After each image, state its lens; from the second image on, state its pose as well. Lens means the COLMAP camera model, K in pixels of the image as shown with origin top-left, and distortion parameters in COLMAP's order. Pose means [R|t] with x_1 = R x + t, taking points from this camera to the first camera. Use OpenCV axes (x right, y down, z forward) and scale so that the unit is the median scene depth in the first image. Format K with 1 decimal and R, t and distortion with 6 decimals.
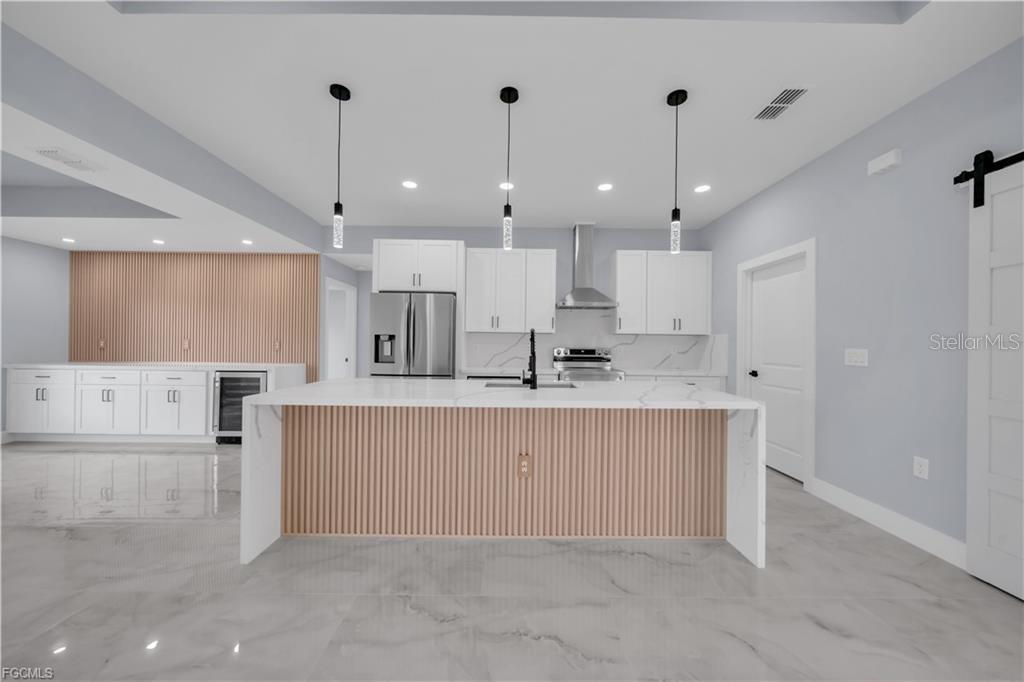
lens RADIAL K [[353.9, 0, 512.5], [0, 353.9, 343.1], [0, 0, 1]] dist [-0.001341, -0.000148]
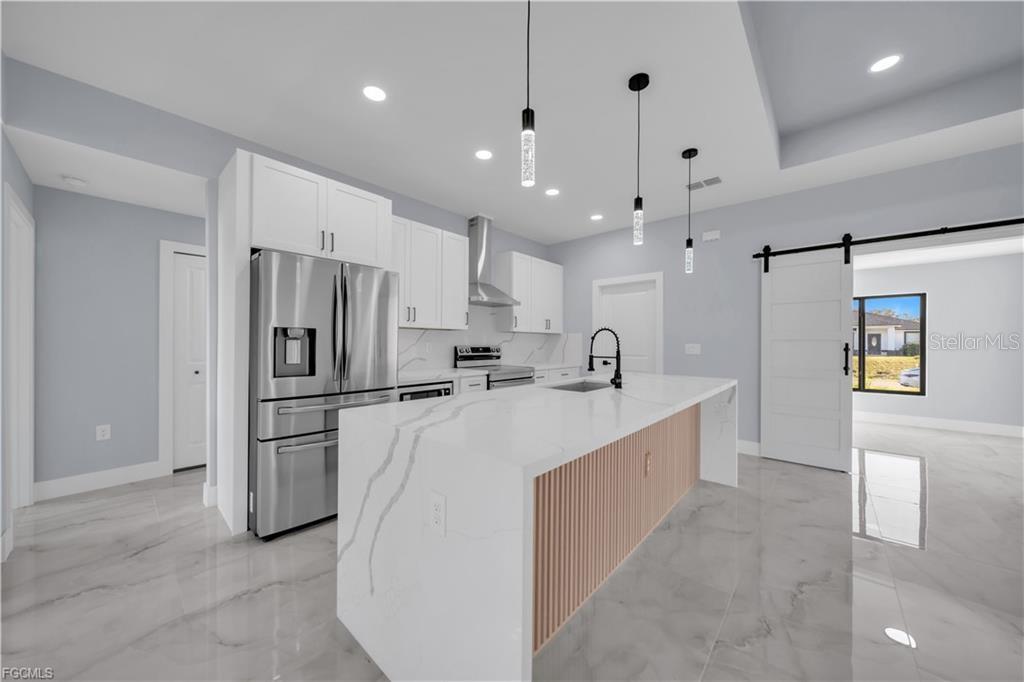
lens RADIAL K [[353.9, 0, 512.5], [0, 353.9, 343.1], [0, 0, 1]] dist [-0.001341, -0.000148]
pose [[0.667687, -0.008596, 0.744392, -0.512970], [0.001273, 0.999945, 0.010405, -0.004125], [-0.744441, -0.005999, 0.667662, 0.329911]]
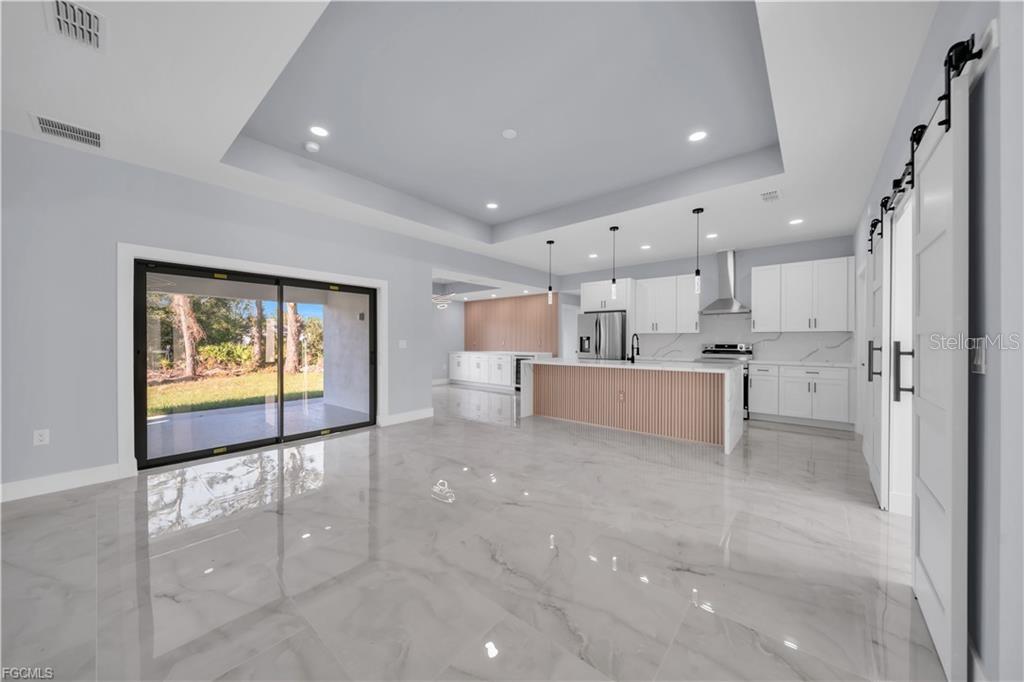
lens RADIAL K [[353.9, 0, 512.5], [0, 353.9, 343.1], [0, 0, 1]] dist [-0.001341, -0.000148]
pose [[0.759655, -0.006298, -0.650296, 0.504566], [0.009224, 0.999957, 0.001090, 0.003438], [0.650261, -0.006826, 0.759681, -0.586598]]
